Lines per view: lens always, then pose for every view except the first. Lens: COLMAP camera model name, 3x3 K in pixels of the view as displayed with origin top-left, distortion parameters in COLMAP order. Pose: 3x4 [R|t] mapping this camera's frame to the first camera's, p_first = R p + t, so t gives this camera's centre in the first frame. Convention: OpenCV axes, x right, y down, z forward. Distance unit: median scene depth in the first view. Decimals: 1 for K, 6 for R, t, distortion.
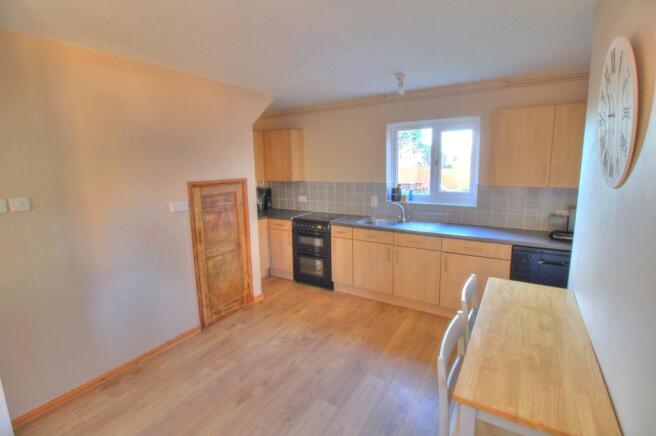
lens RADIAL K [[305.4, 0, 331.2], [0, 305.4, 211.7], [0, 0, 1]] dist [-0.017261, -0.000574]
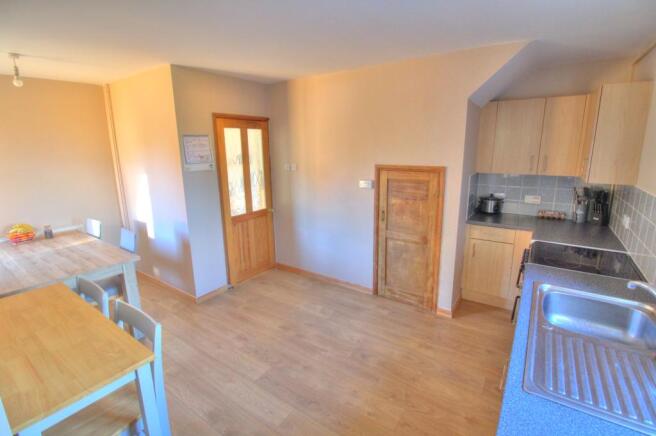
lens RADIAL K [[305.4, 0, 331.2], [0, 305.4, 211.7], [0, 0, 1]] dist [-0.017261, -0.000574]
pose [[-0.054968, 0.226745, -0.972402, 0.625542], [-0.148396, 0.961203, 0.232522, -0.154092], [0.987399, 0.157082, -0.019188, 0.804934]]
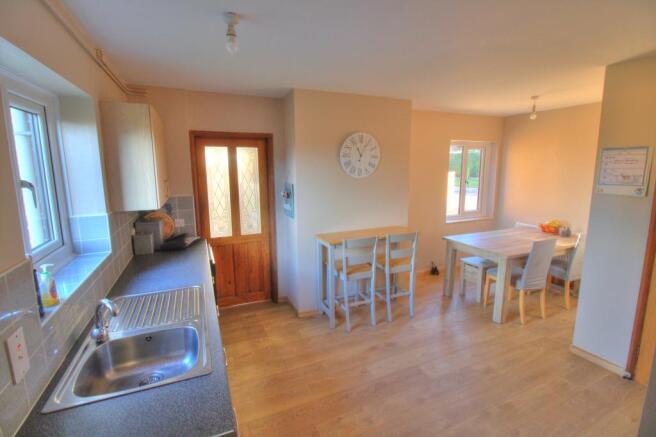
lens RADIAL K [[305.4, 0, 331.2], [0, 305.4, 212.2], [0, 0, 1]] dist [-0.017261, -0.000574]
pose [[-0.824725, -0.069628, 0.561232, -0.226879], [0.107034, 0.955238, 0.275795, -0.227948], [-0.555314, 0.287526, -0.780356, 1.337600]]
